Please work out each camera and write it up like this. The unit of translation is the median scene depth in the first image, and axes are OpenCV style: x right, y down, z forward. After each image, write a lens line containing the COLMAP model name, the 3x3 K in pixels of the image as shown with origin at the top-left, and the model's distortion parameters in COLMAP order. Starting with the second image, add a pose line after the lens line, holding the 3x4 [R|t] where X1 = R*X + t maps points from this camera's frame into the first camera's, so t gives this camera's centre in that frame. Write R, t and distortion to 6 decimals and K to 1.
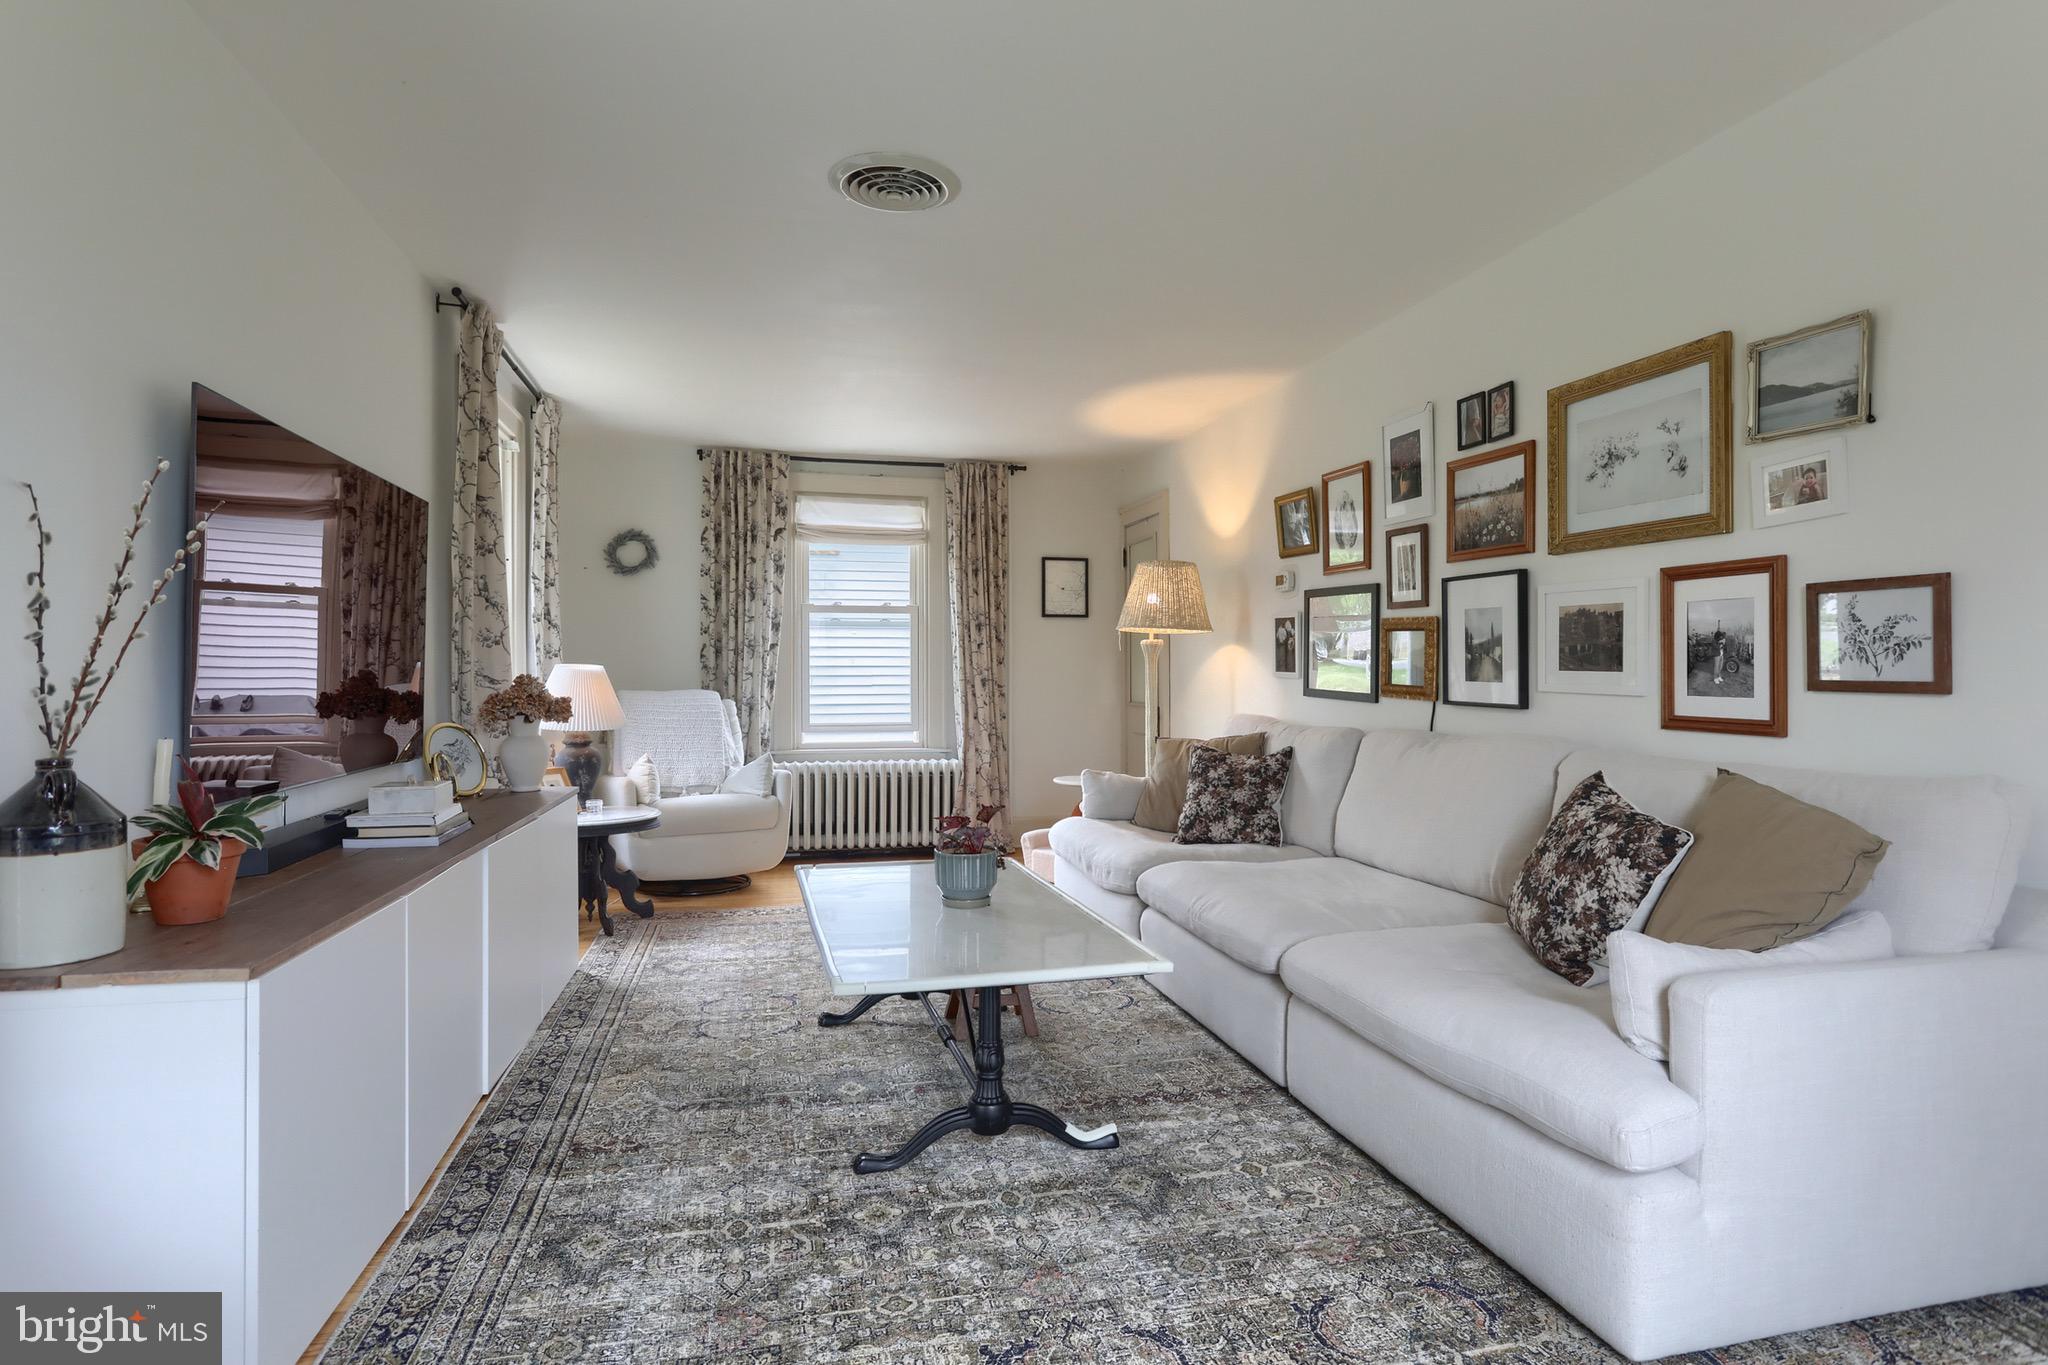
lens RADIAL K [[1064.3, 0, 1017.5], [0, 1064.3, 665.2], [0, 0, 1]] dist [-0.065912, 0.040944]
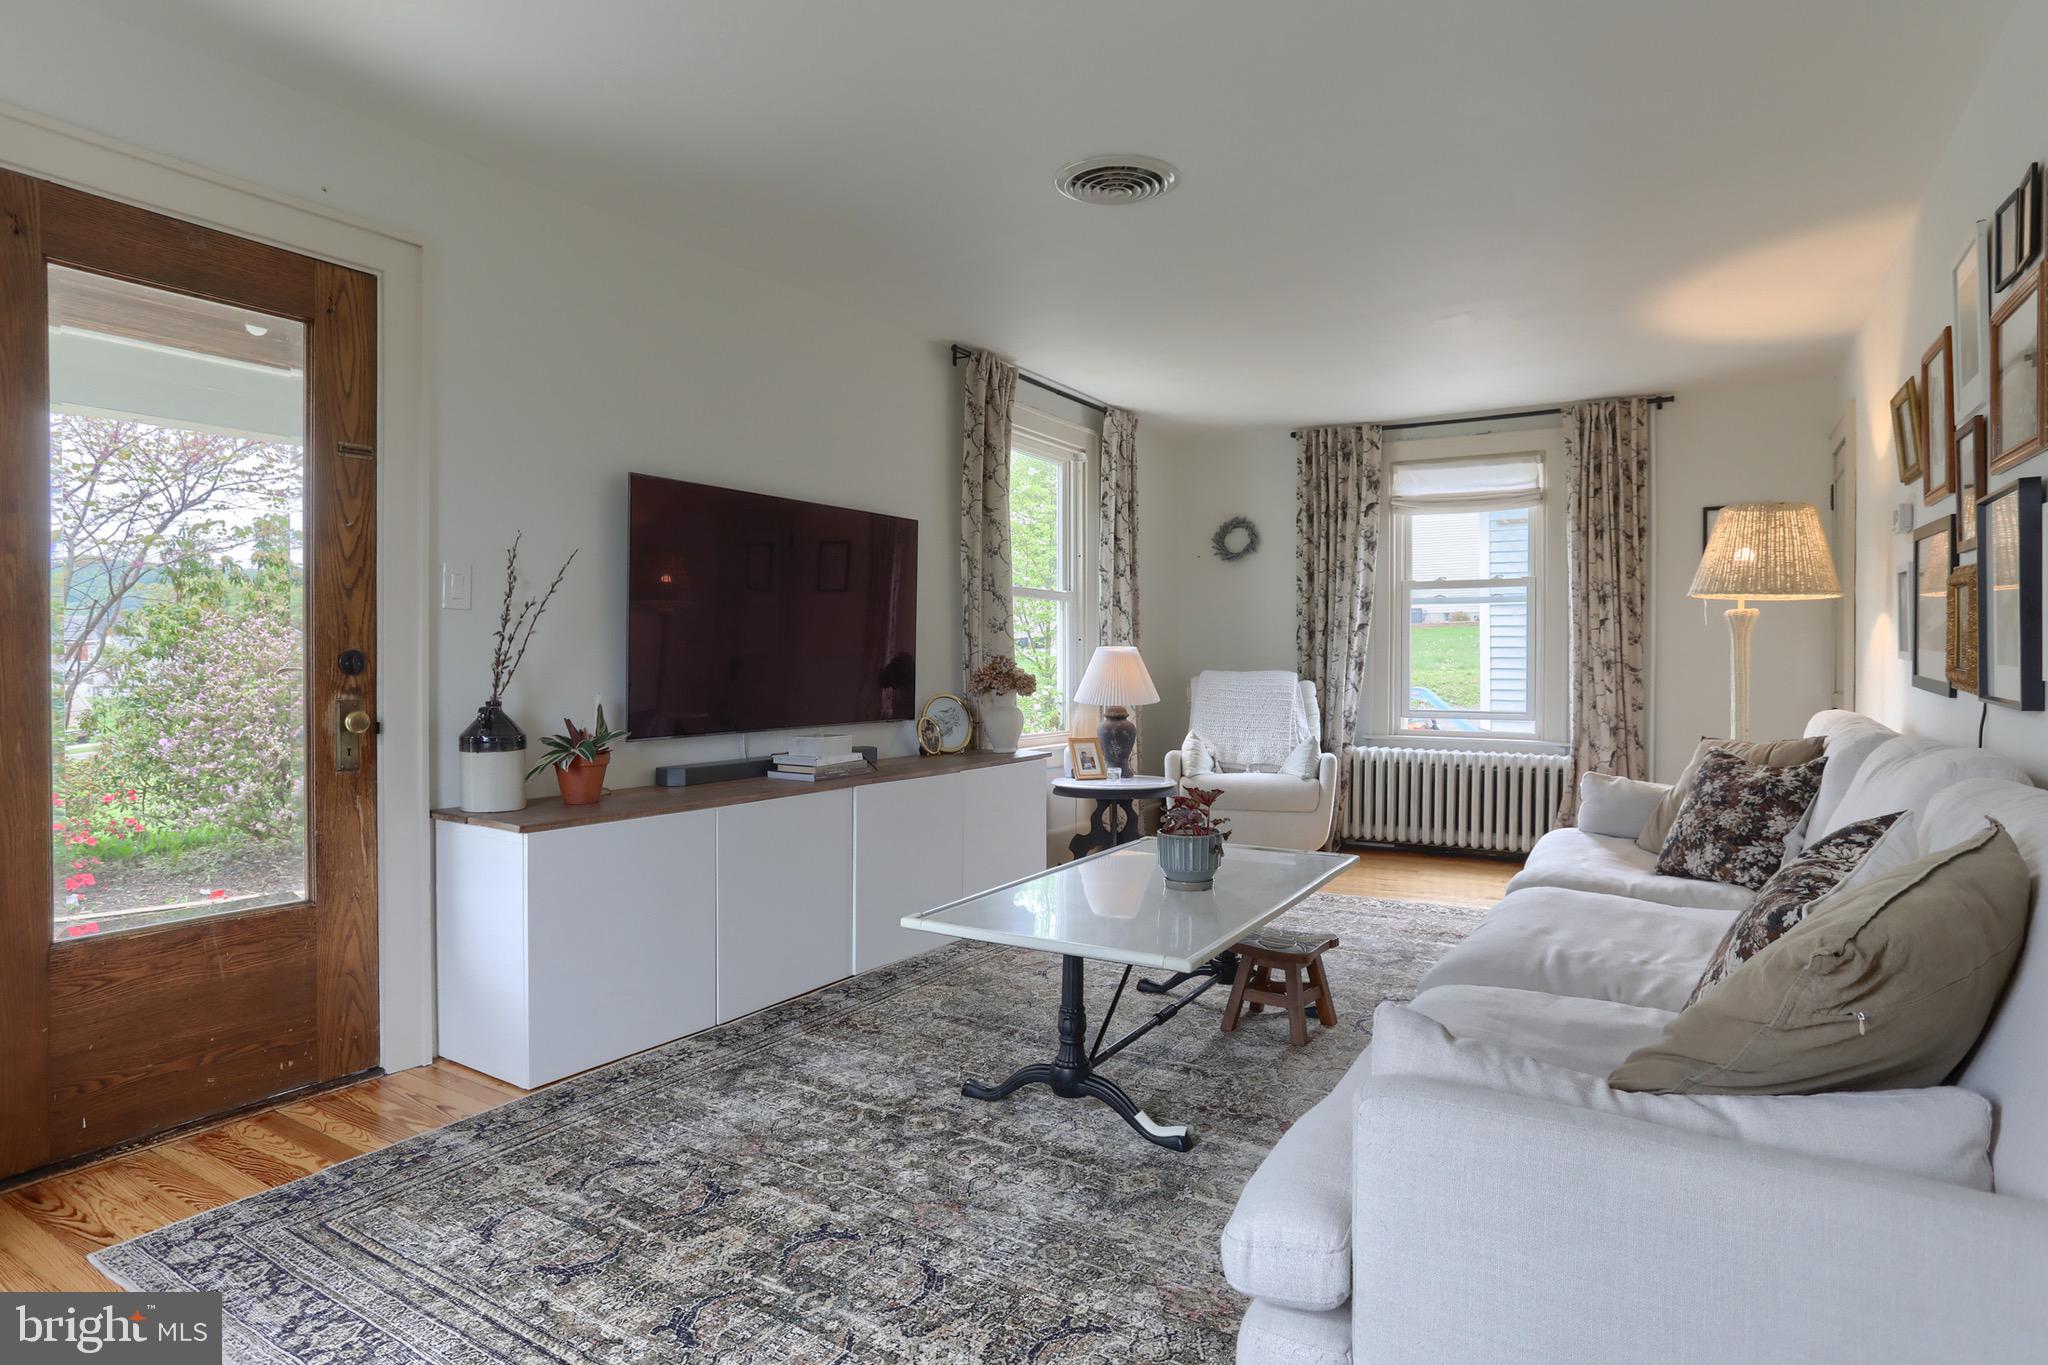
lens RADIAL K [[1108.7, 0, 1025.9], [0, 1108.7, 657.7], [0, 0, 1]] dist [-0.072541, 0.048409]
pose [[0.699146, 0.000805, -0.714979, 0.588719], [0.005892, 0.999959, 0.006887, 0.004098], [0.714955, -0.009028, 0.699112, 0.178078]]
